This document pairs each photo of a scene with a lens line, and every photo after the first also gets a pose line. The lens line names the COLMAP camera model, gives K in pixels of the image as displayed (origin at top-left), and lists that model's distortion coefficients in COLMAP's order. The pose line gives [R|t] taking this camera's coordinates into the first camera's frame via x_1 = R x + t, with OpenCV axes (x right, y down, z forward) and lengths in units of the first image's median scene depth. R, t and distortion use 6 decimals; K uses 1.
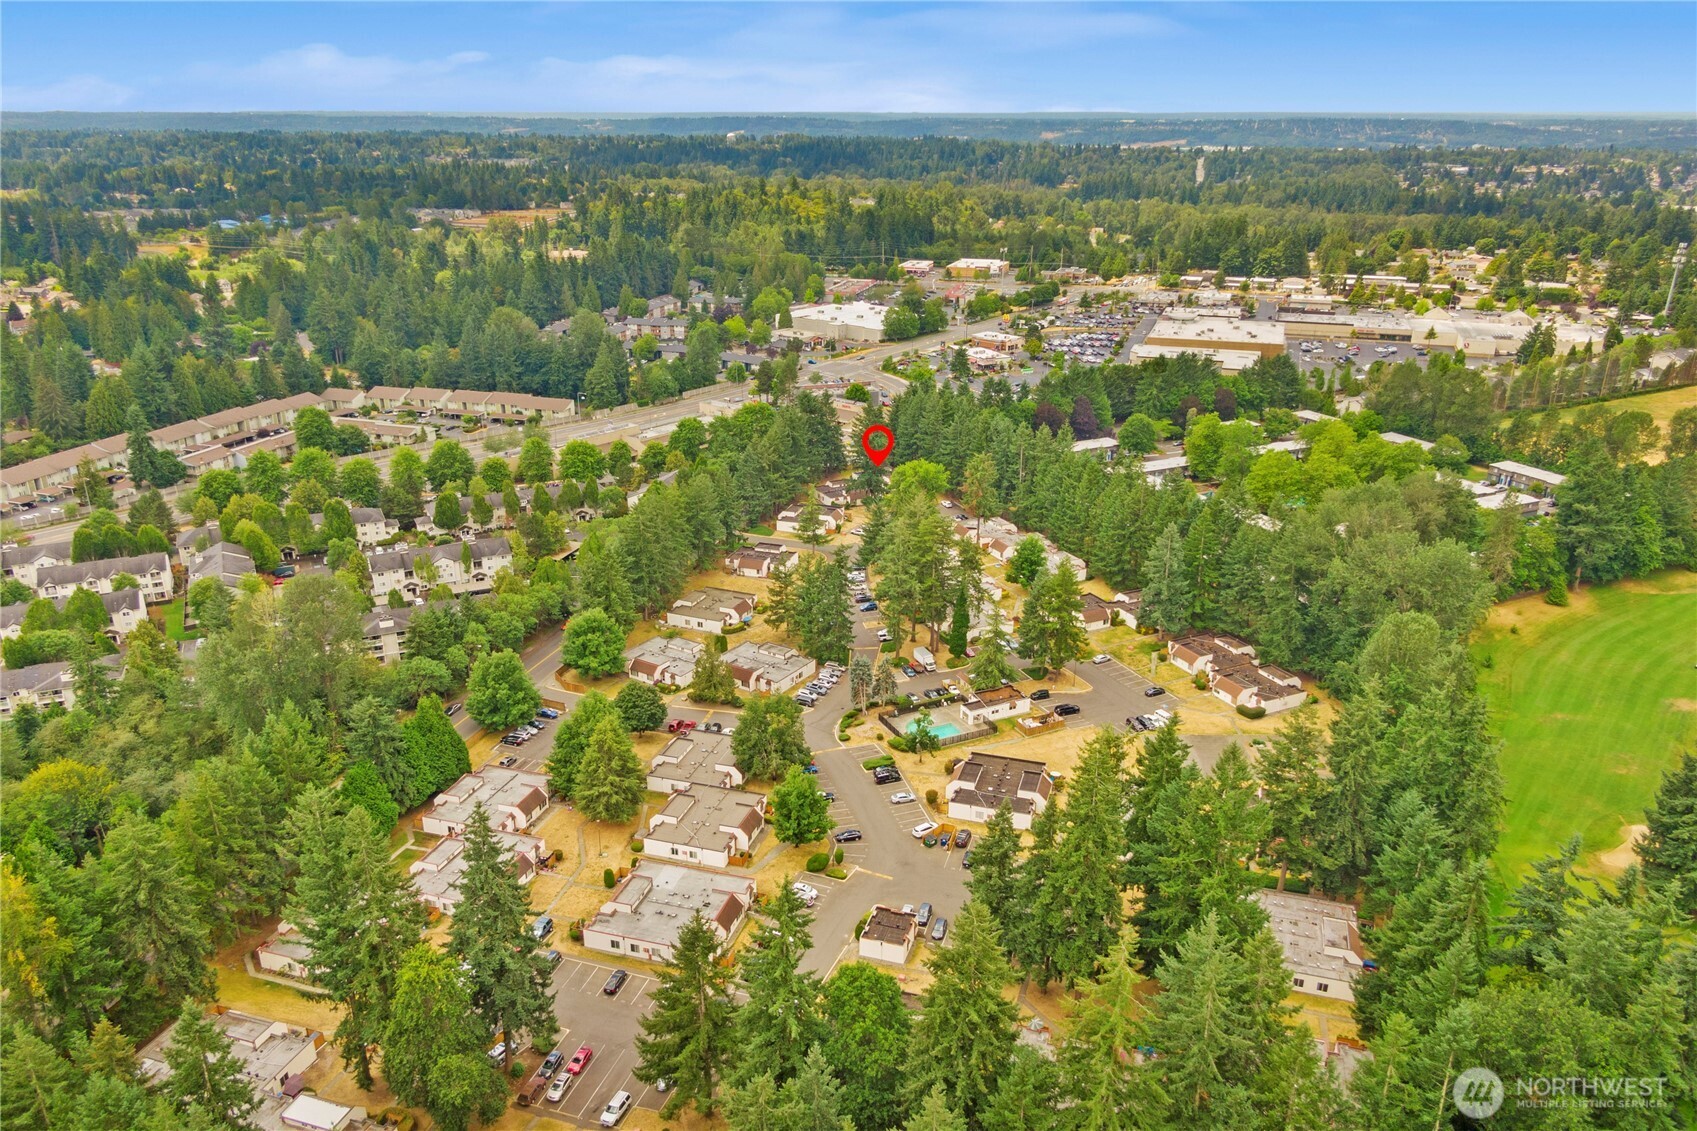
lens RADIAL K [[1225.4, 0, 810.5], [0, 1225.4, 567.7], [0, 0, 1]] dist [0.028257, -0.043404]
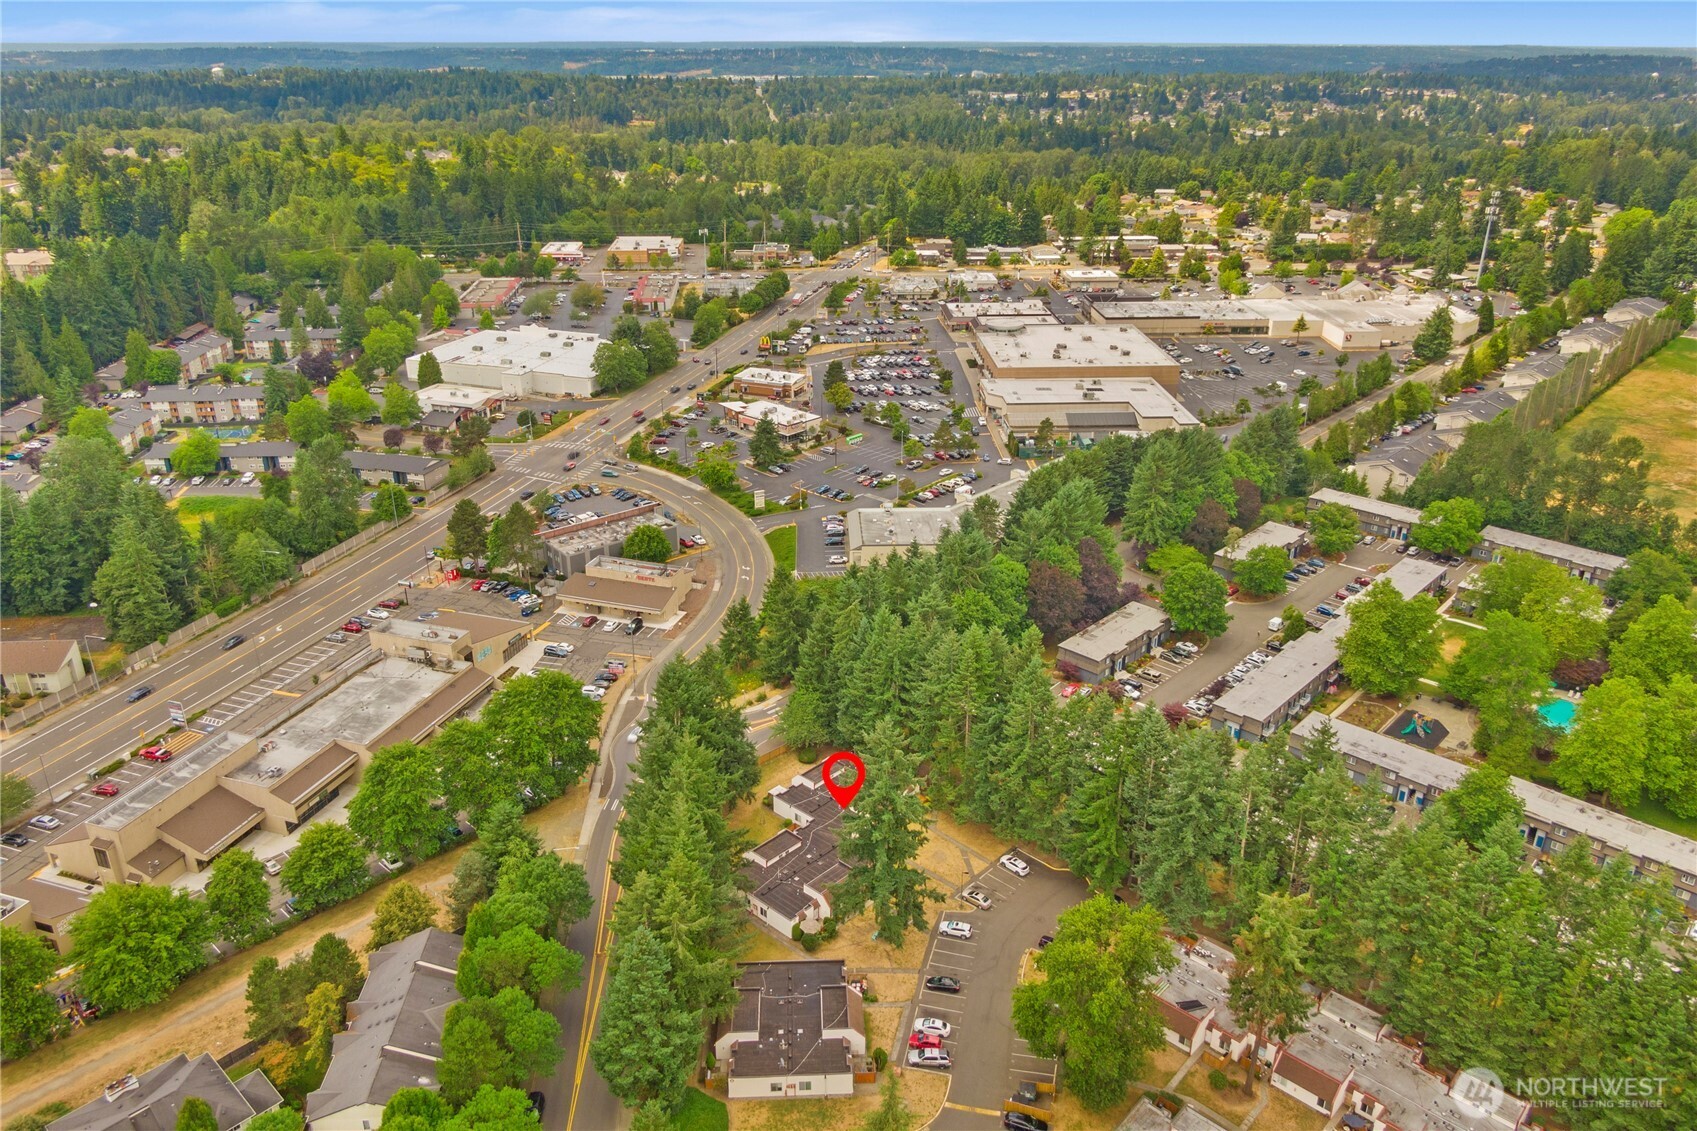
lens RADIAL K [[1225.4, 0, 810.5], [0, 1225.4, 567.7], [0, 0, 1]] dist [0.028257, -0.043404]
pose [[0.933330, -0.143727, 0.328996, -0.053314], [0.127343, 0.989319, 0.070939, -0.109397], [-0.335678, -0.024315, 0.941663, 0.302683]]
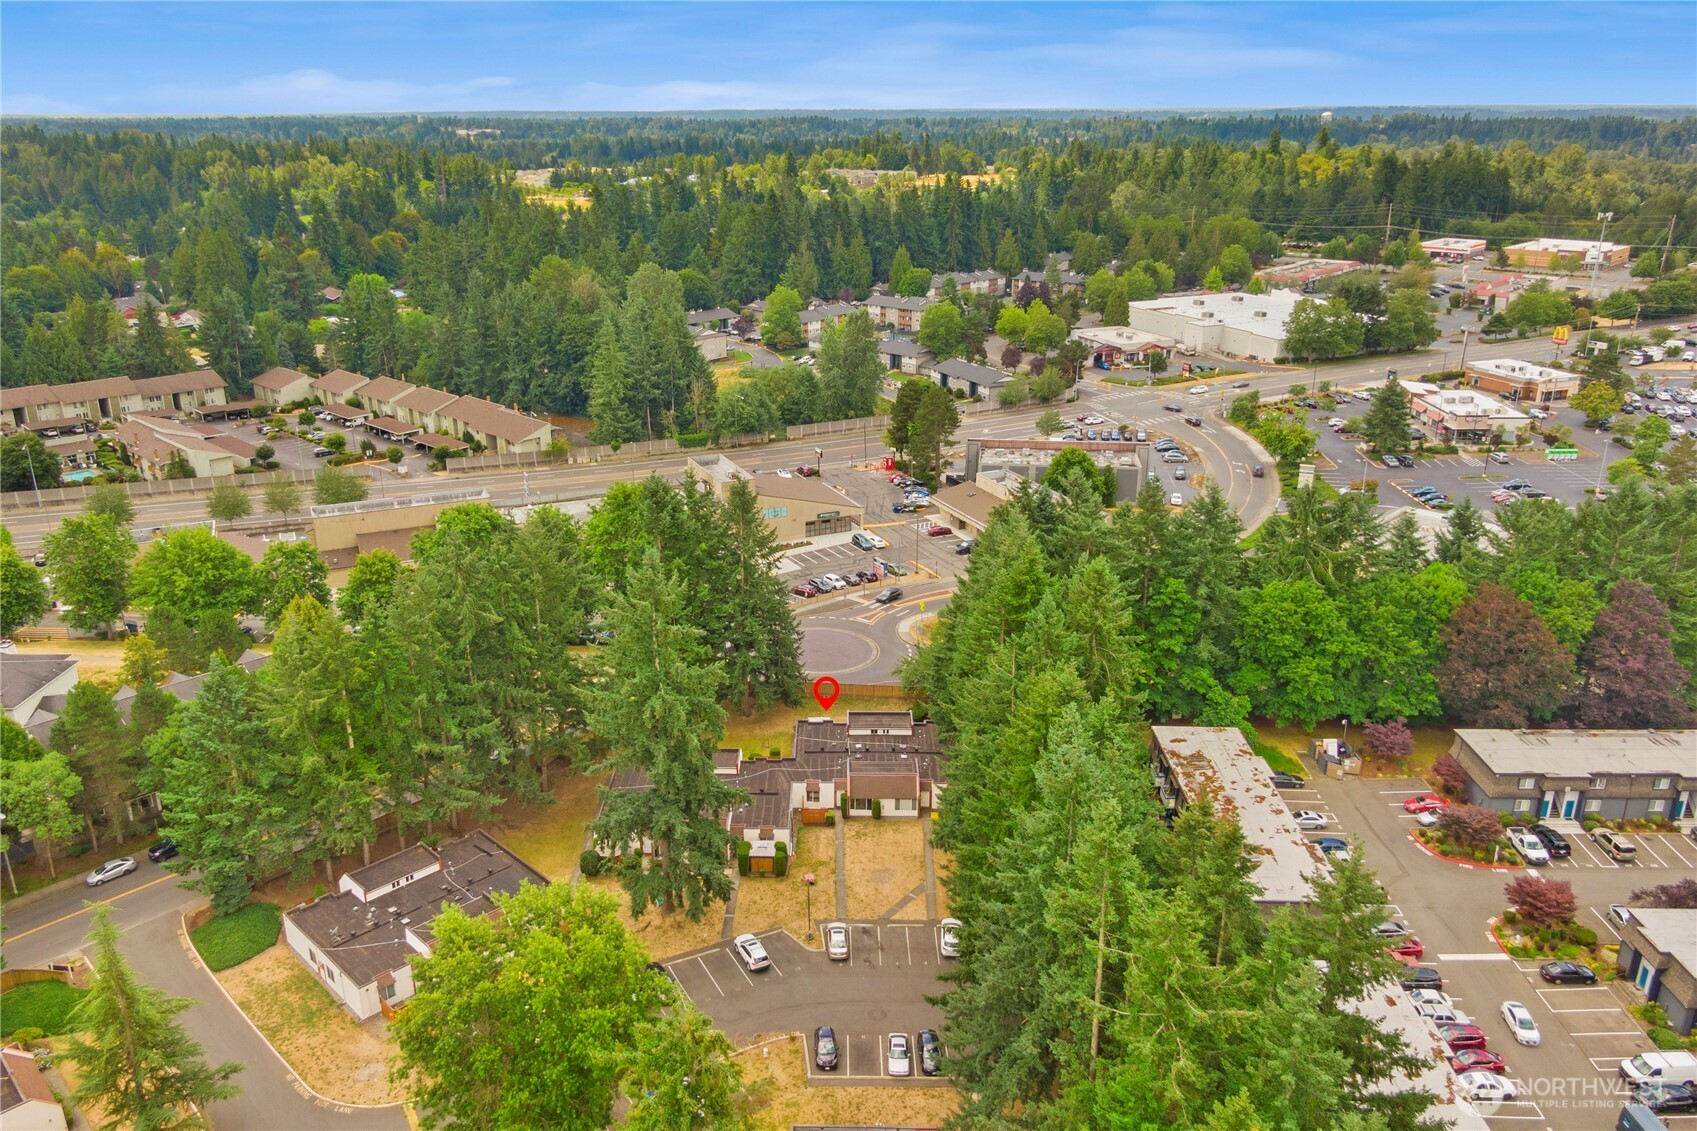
lens RADIAL K [[1225.4, 0, 810.5], [0, 1225.4, 567.7], [0, 0, 1]] dist [0.028257, -0.043404]
pose [[0.894451, 0.148652, -0.421735, 0.099457], [-0.148178, 0.988372, 0.034110, -0.073718], [0.421902, 0.031982, 0.906077, 0.378423]]
